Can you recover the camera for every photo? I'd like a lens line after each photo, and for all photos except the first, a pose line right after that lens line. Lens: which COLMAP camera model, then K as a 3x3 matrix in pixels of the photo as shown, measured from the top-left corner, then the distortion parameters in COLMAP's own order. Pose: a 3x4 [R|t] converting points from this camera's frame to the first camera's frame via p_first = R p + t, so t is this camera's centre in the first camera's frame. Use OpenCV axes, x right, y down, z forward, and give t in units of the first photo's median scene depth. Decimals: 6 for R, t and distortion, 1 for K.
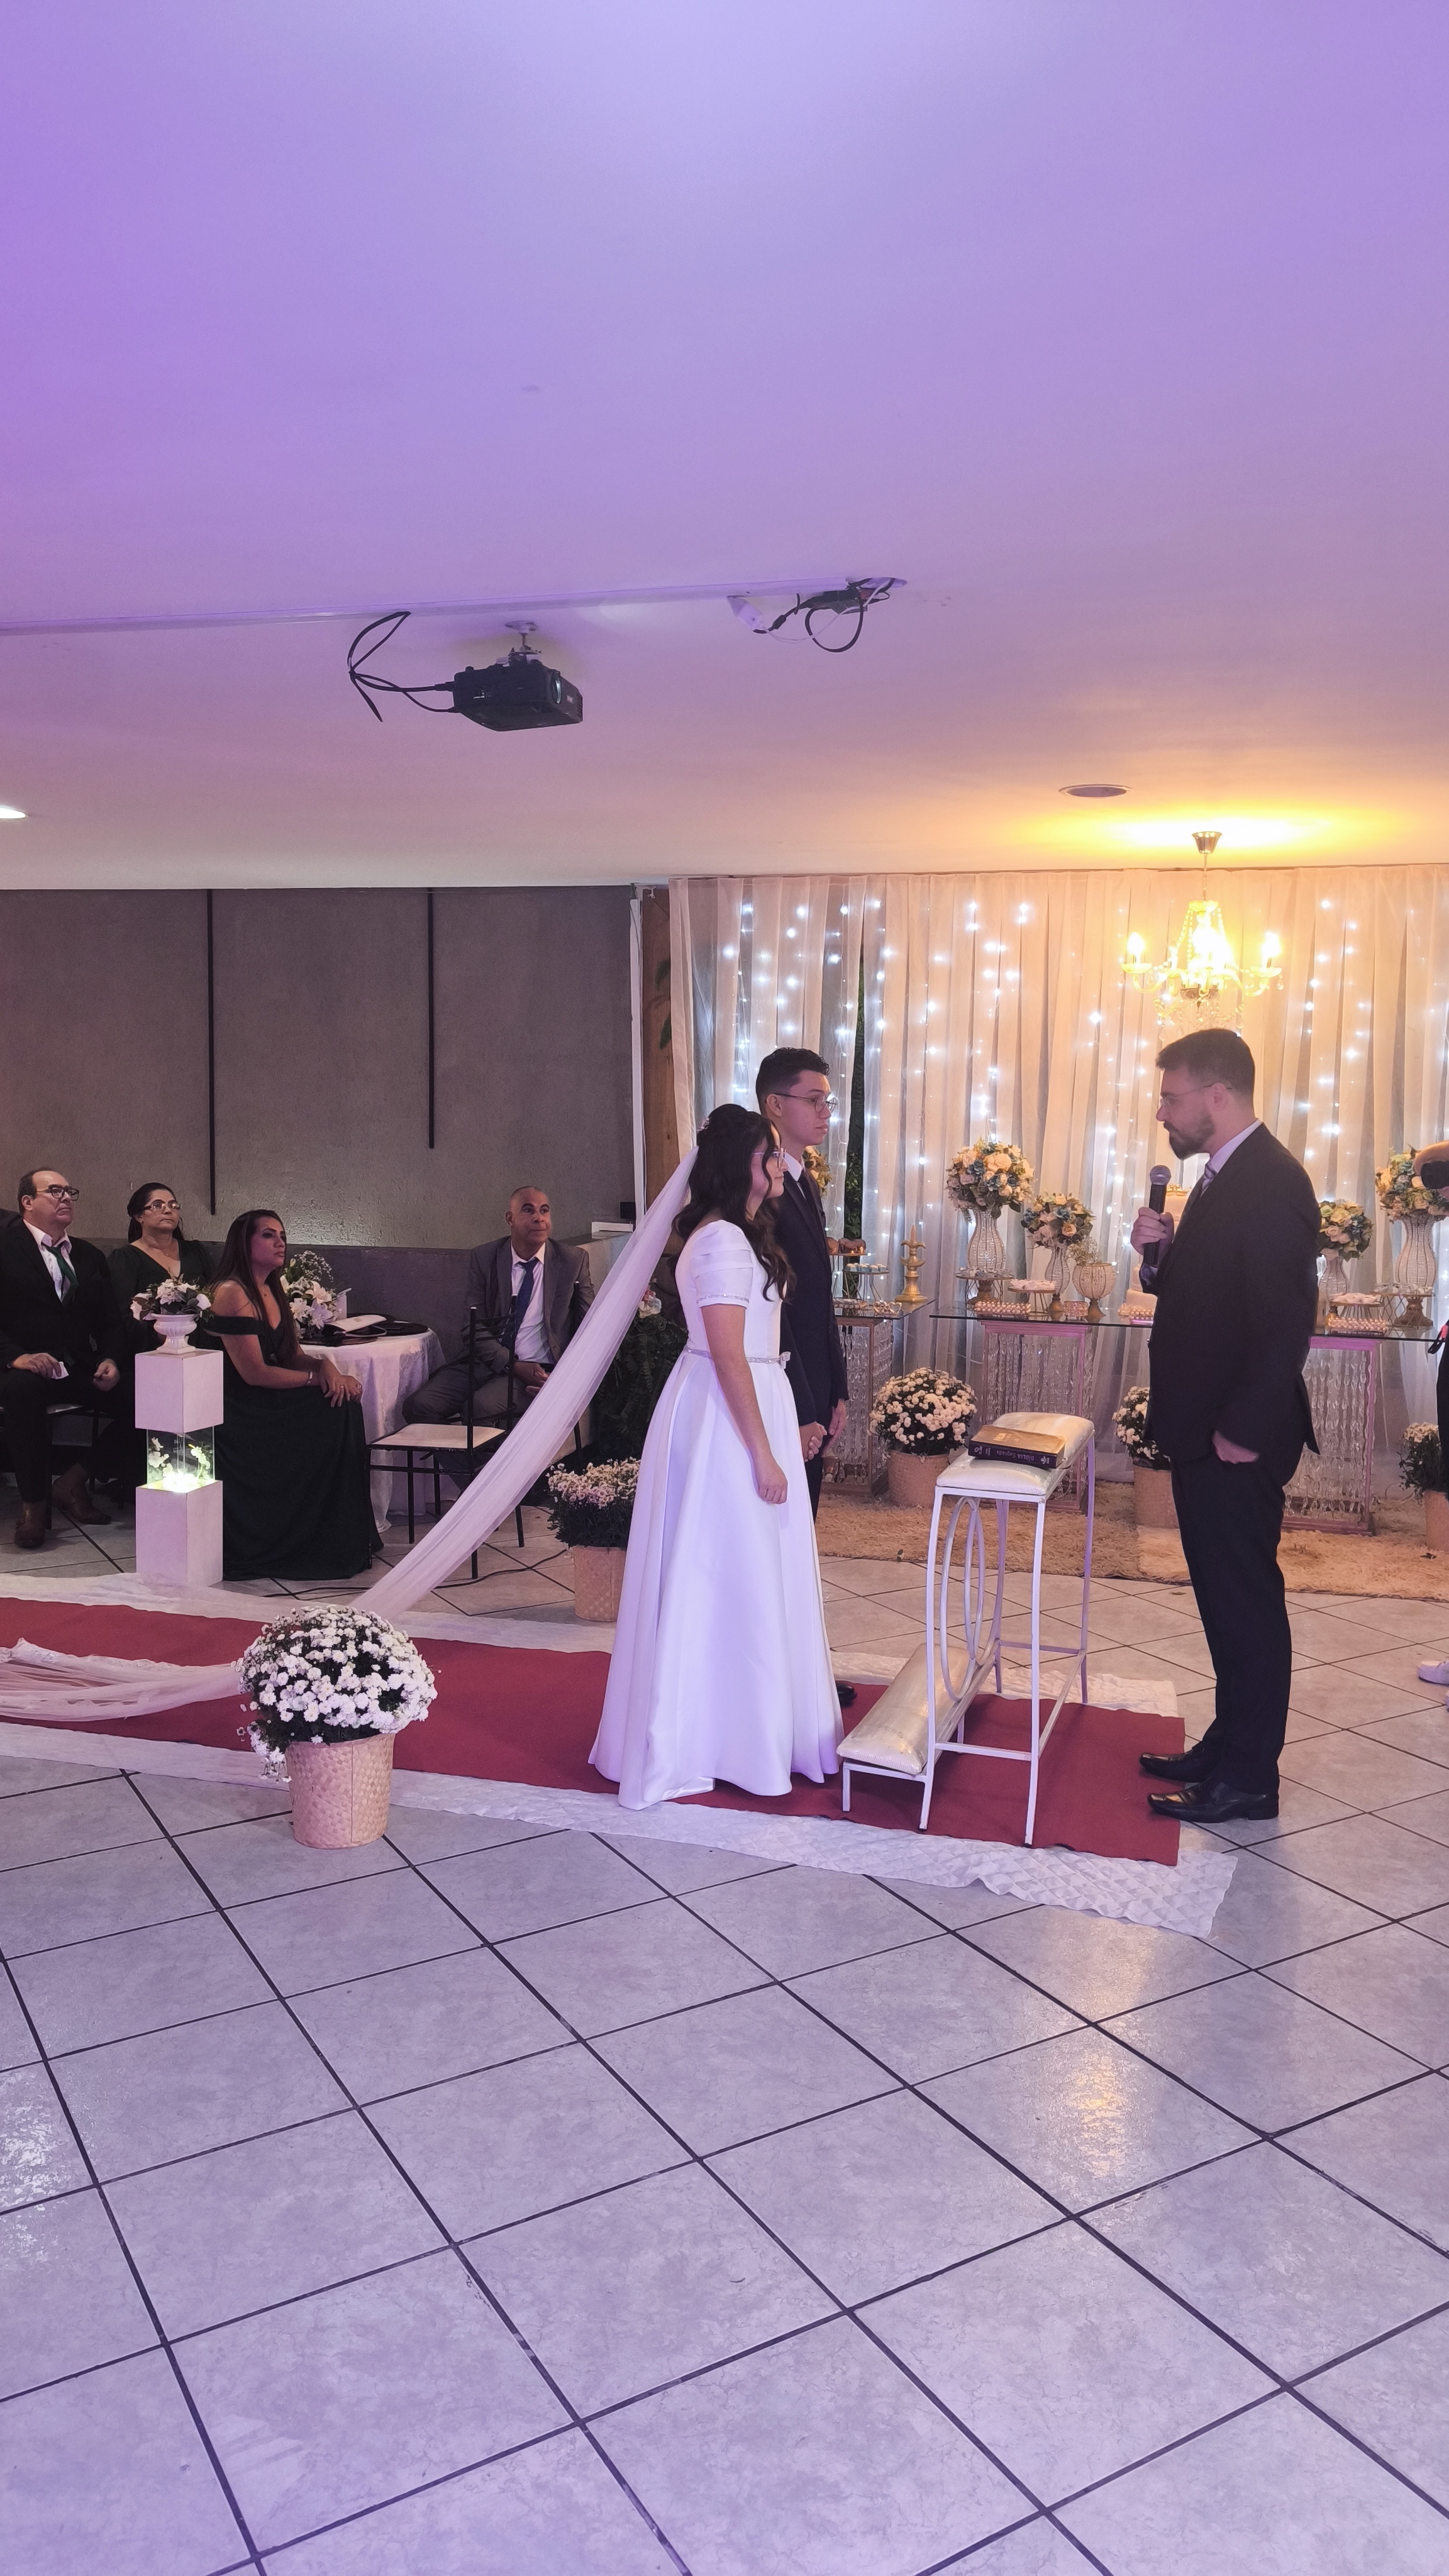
lens RADIAL K [[1809.6, 0, 732.9], [0, 1809.6, 1288.2], [0, 0, 1]] dist [0.068376, -0.047408]
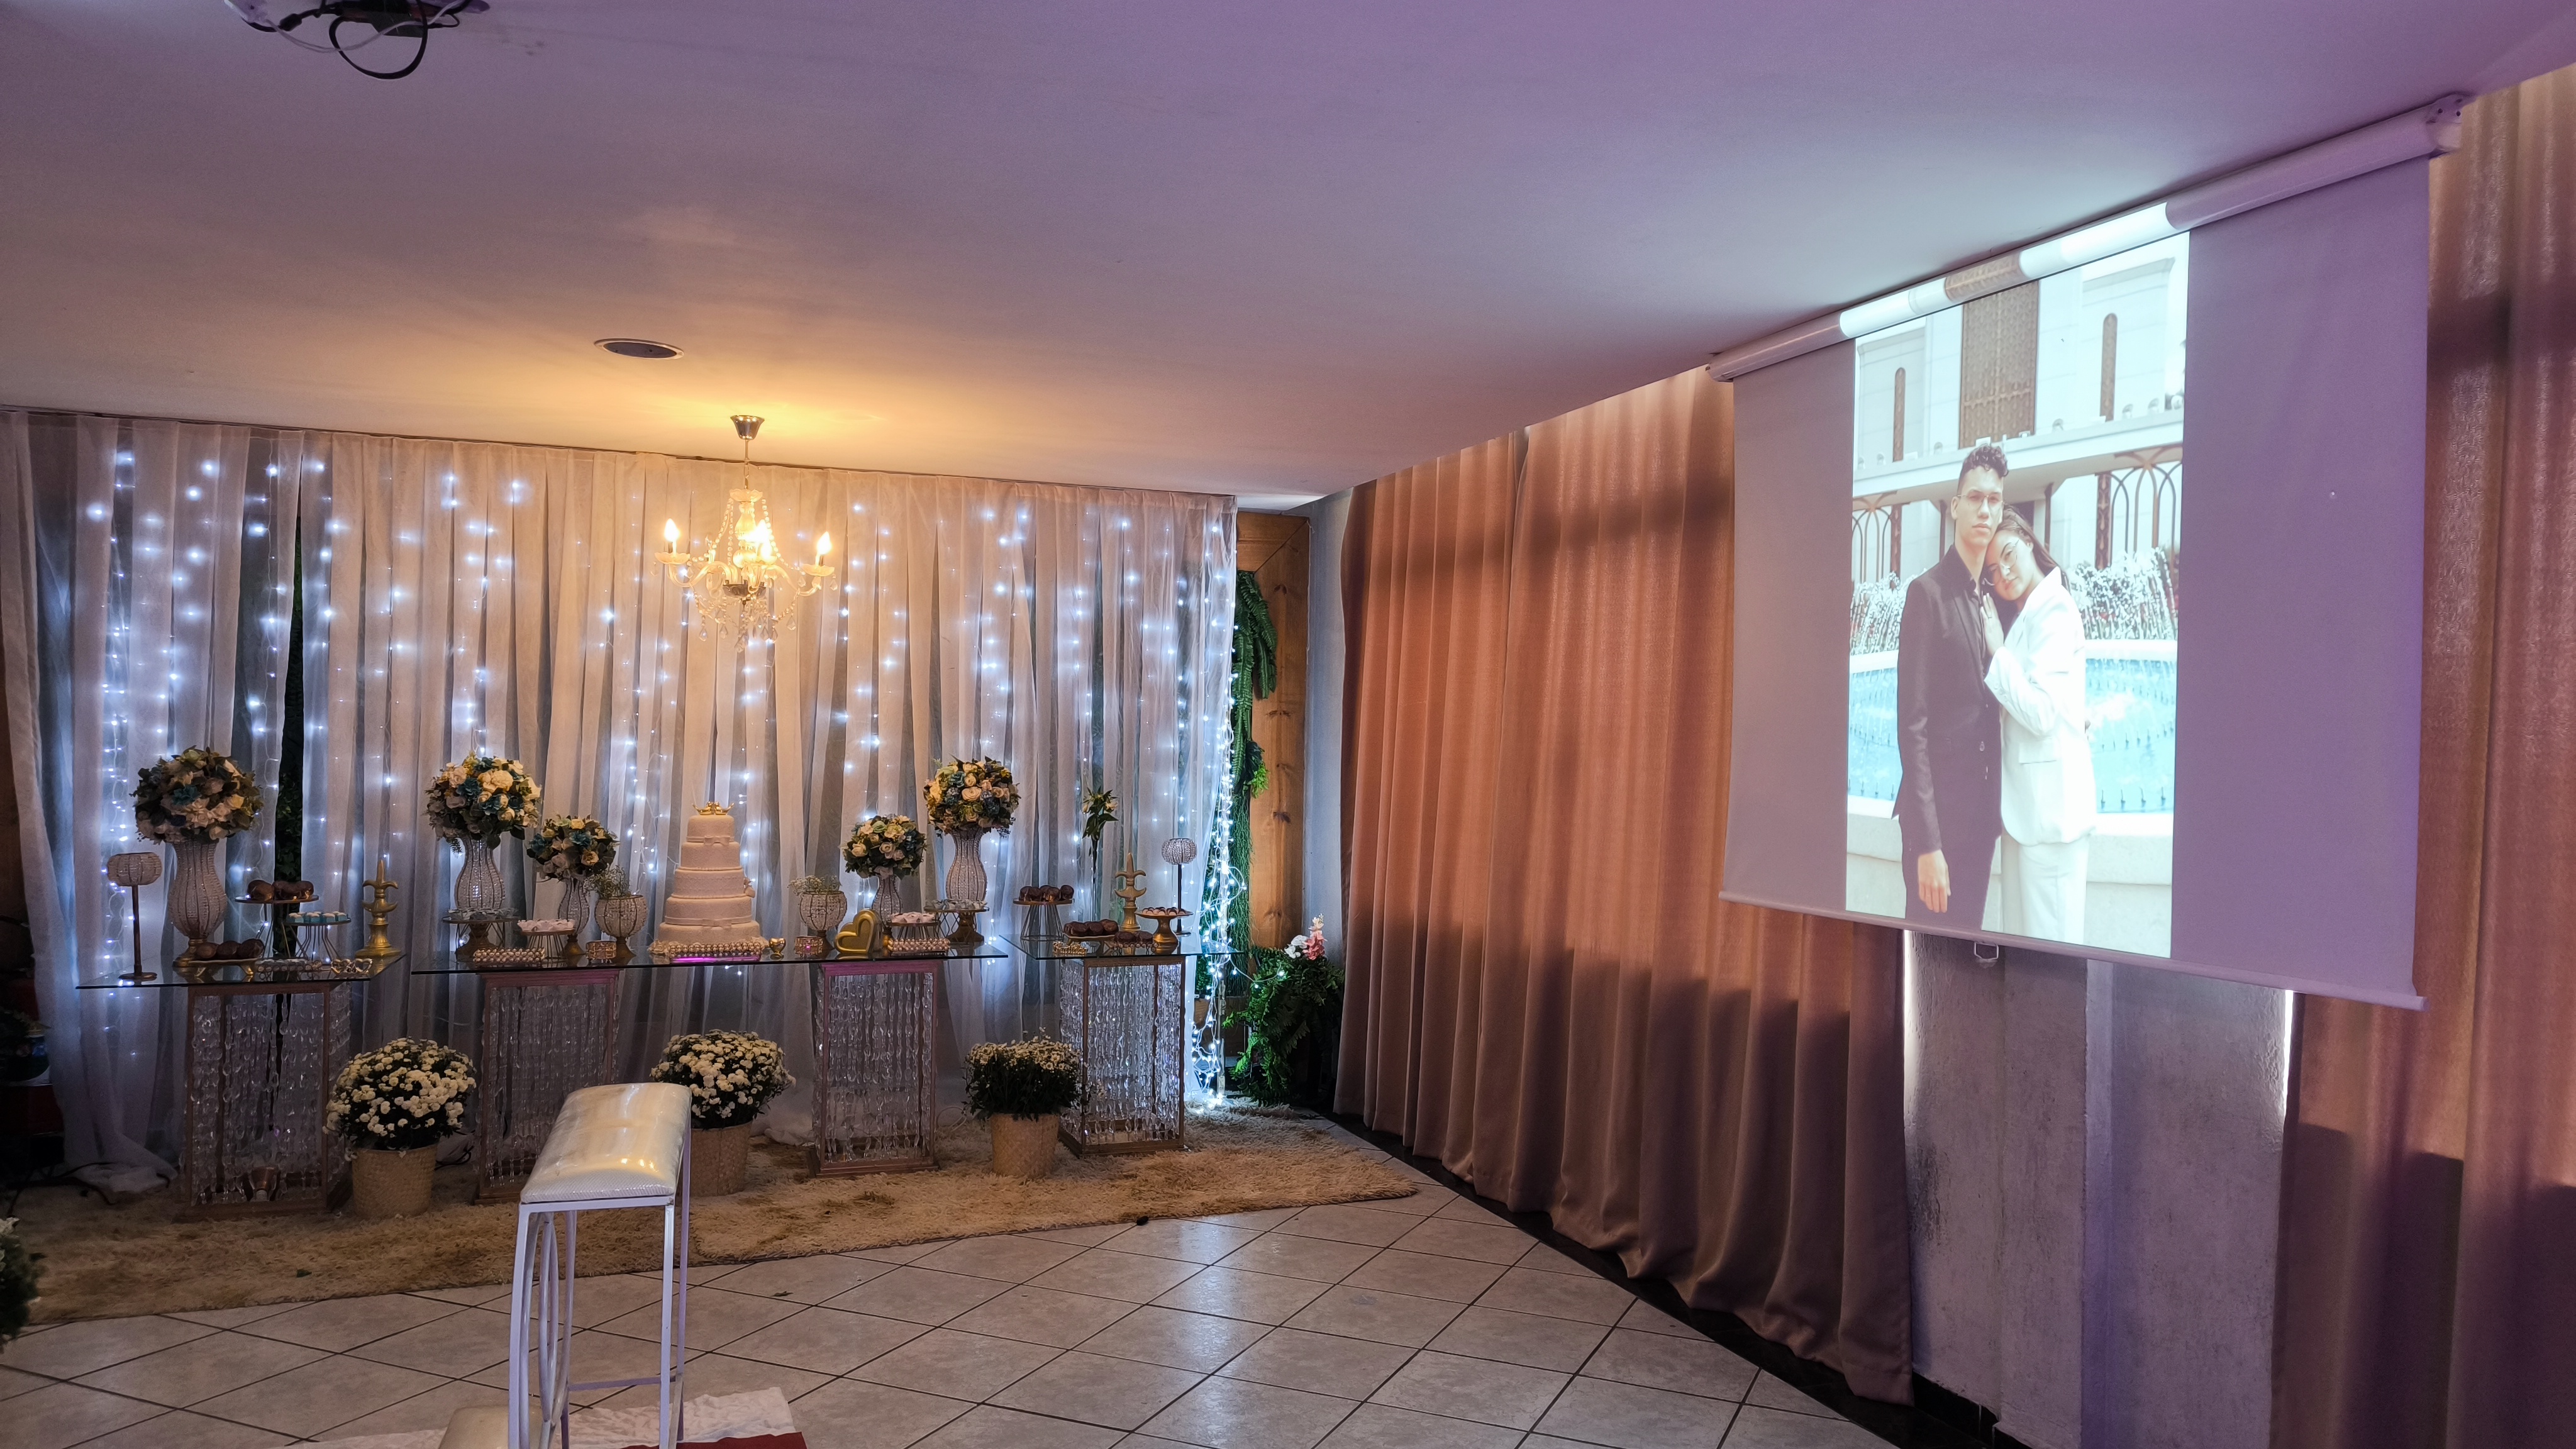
lens RADIAL K [[1809.6, 0, 1281.8], [0, 1809.6, 735.4], [0, 0, 1]] dist [0.068376, -0.047408]
pose [[0.826044, -0.001755, 0.563602, -0.029690], [0.056309, 0.995249, -0.079431, -0.002667], [-0.560785, 0.097349, 0.822218, 0.099439]]
